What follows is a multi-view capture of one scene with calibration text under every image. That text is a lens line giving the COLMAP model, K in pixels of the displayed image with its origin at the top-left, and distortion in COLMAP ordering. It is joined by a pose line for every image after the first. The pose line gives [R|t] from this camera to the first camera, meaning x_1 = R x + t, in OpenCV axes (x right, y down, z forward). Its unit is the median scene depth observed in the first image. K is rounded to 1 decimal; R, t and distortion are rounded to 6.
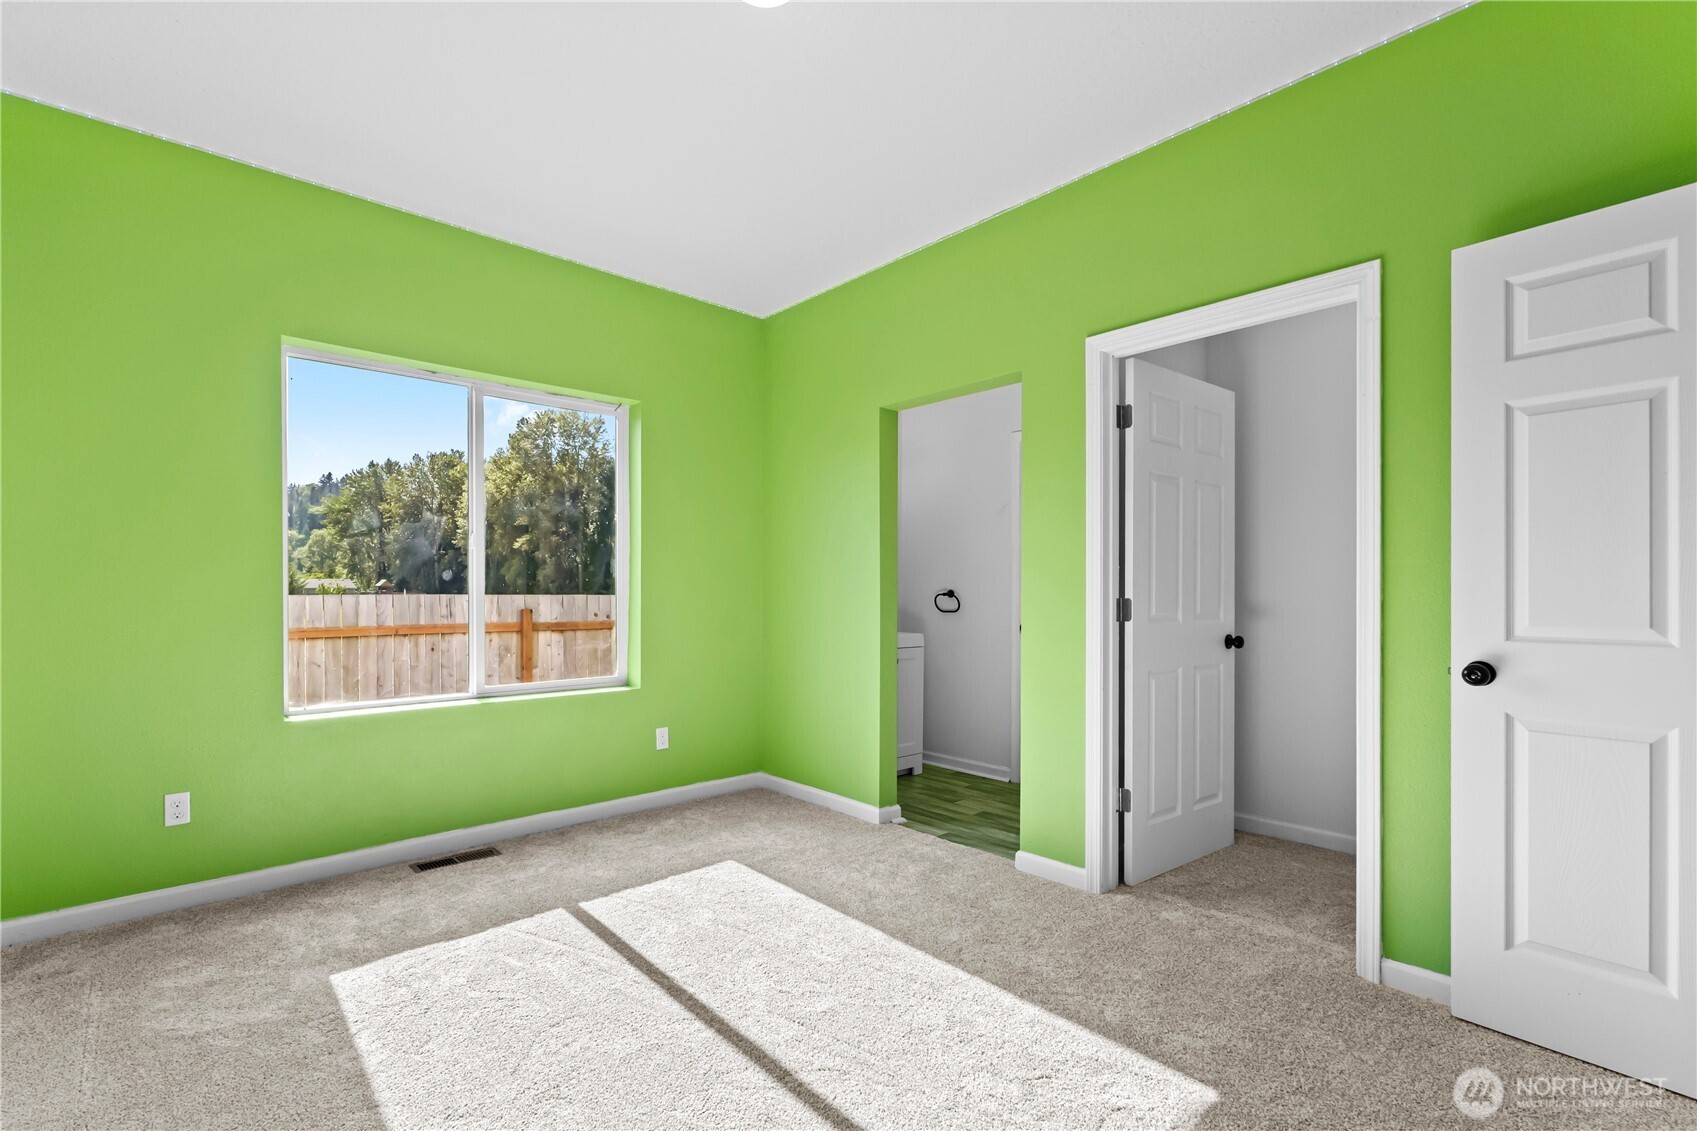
lens RADIAL K [[748.0, 0, 849.5], [0, 748.0, 595.7], [0, 0, 1]] dist [-0.002003, -0.000255]
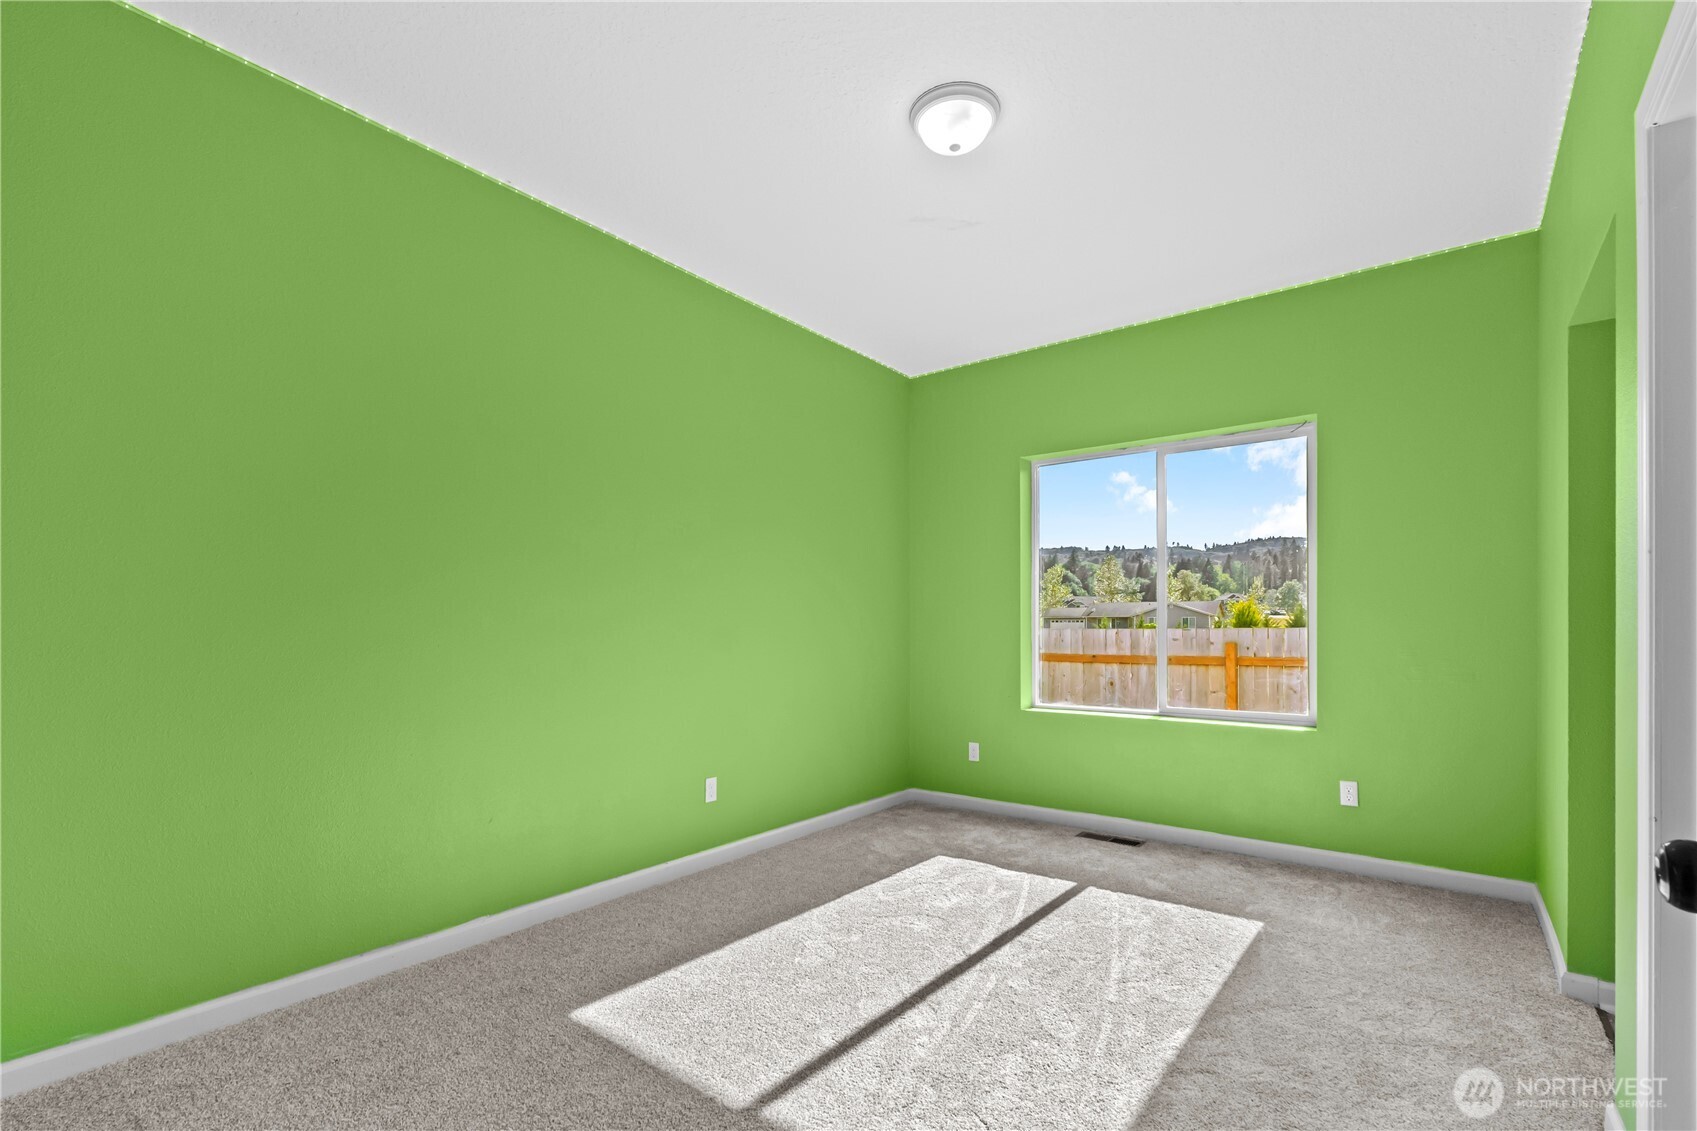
lens RADIAL K [[770.1, 0, 849.9], [0, 770.1, 624.4], [0, 0, 1]] dist [-0.000476, 0.000024]
pose [[0.173227, -0.001688, -0.984881, 0.670087], [-0.004159, 0.999988, -0.002446, -0.000630], [0.984873, 0.004520, 0.173218, 0.350718]]
